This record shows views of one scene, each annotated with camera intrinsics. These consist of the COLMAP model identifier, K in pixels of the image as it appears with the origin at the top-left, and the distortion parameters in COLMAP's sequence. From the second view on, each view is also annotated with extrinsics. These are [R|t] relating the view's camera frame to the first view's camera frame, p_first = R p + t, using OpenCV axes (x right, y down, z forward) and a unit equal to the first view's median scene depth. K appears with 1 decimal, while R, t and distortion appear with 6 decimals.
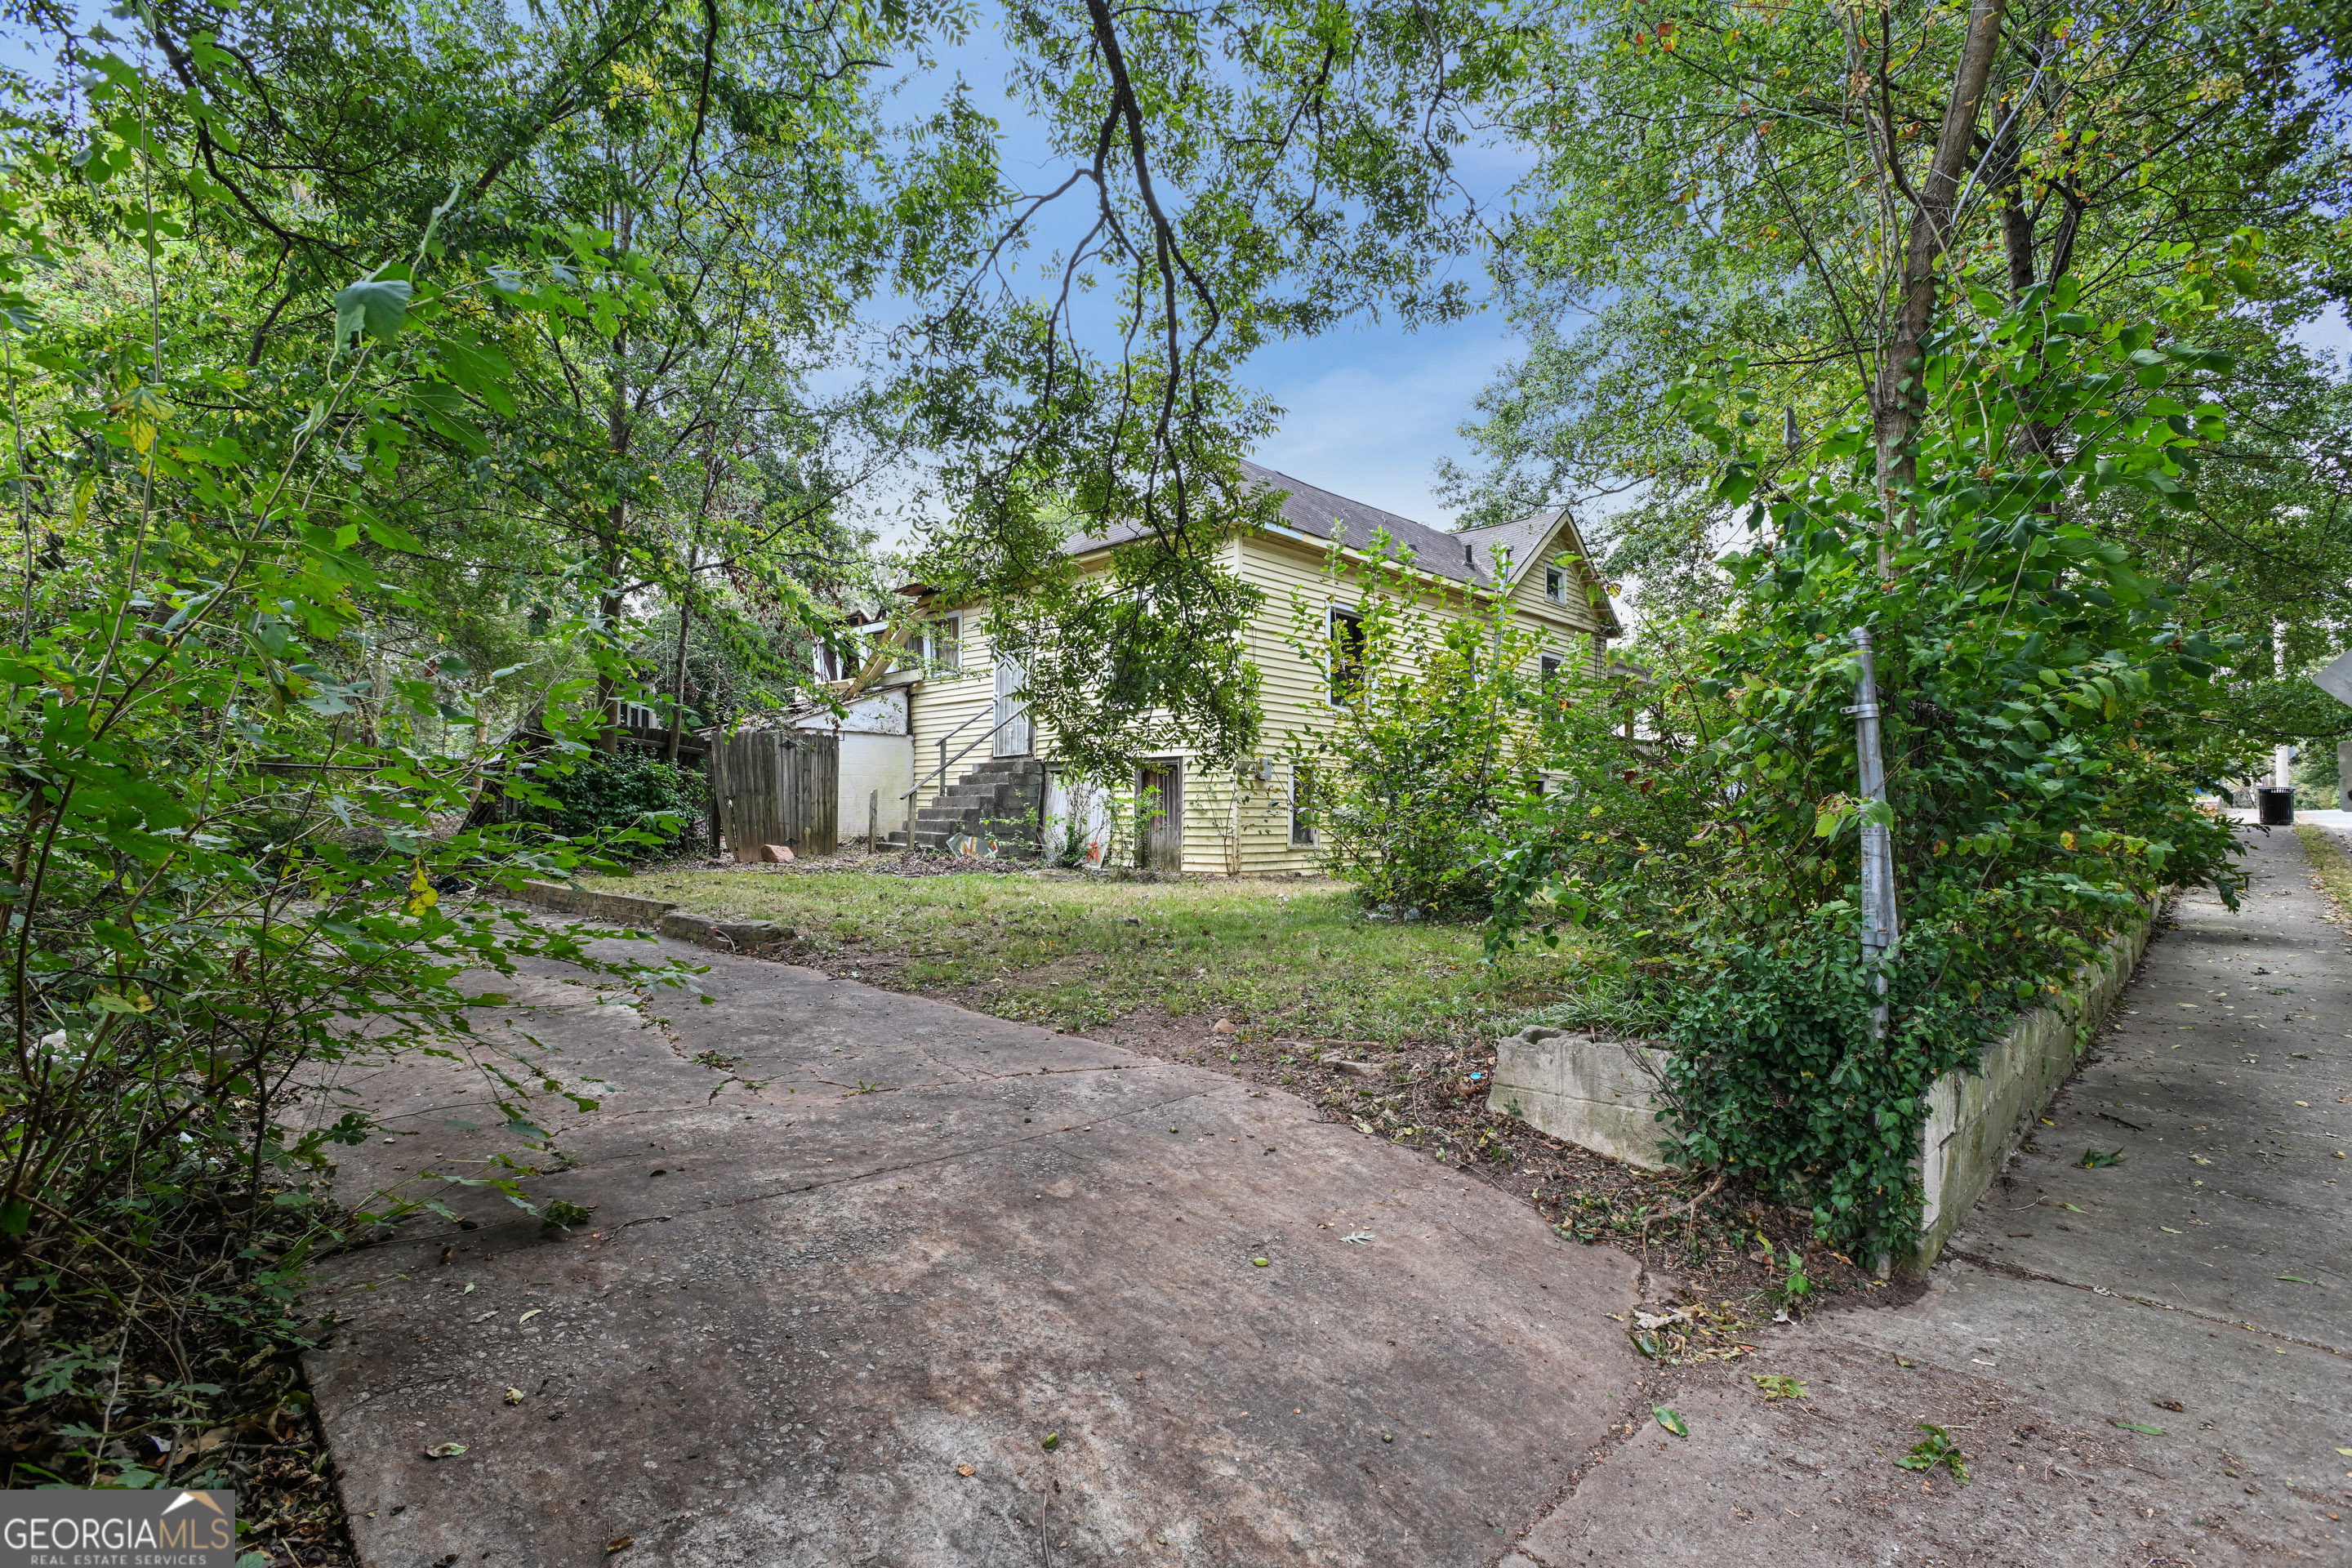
lens RADIAL K [[1070.8, 0, 1176.0], [0, 1070.8, 784.0], [0, 0, 1]] dist [-0.000469, -0.000071]
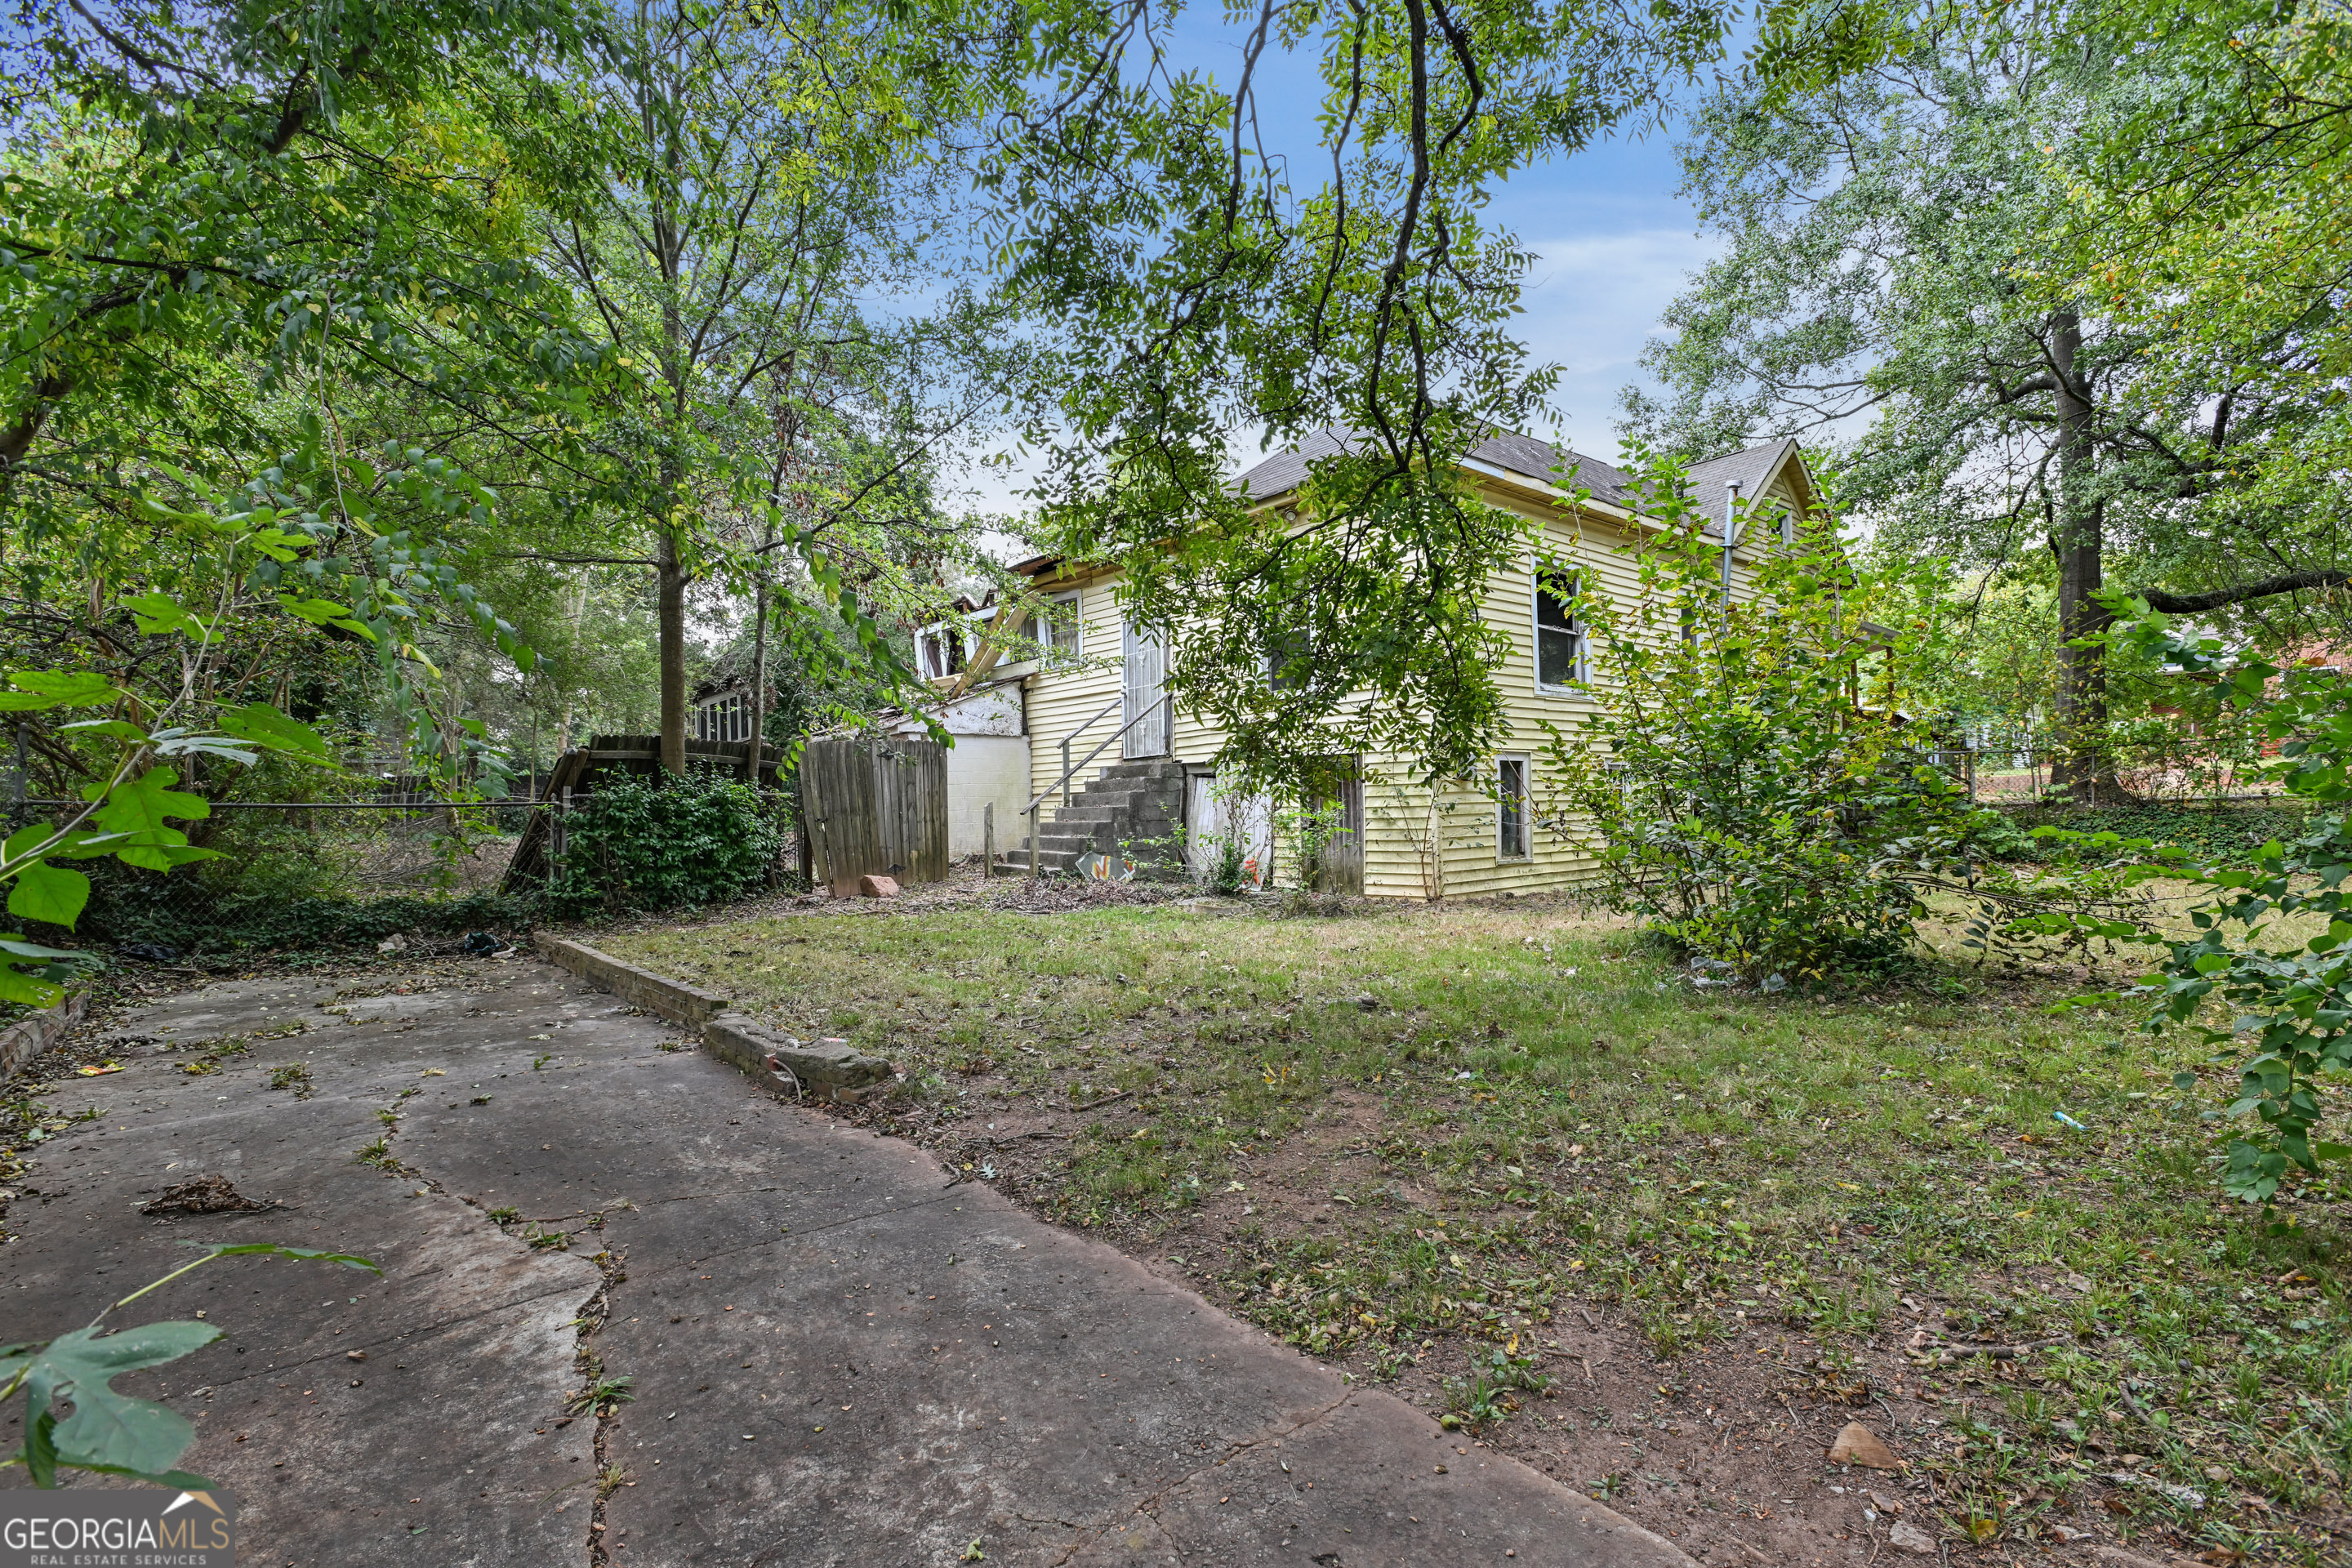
lens RADIAL K [[1028.6, 0, 1176.0], [0, 1028.6, 784.0], [0, 0, 1]] dist [0.000186, 0.000021]
pose [[0.995810, -0.029486, -0.086563, -0.065286], [0.030787, 0.999432, 0.013724, -0.016985], [0.086109, -0.016332, 0.996152, 0.206956]]
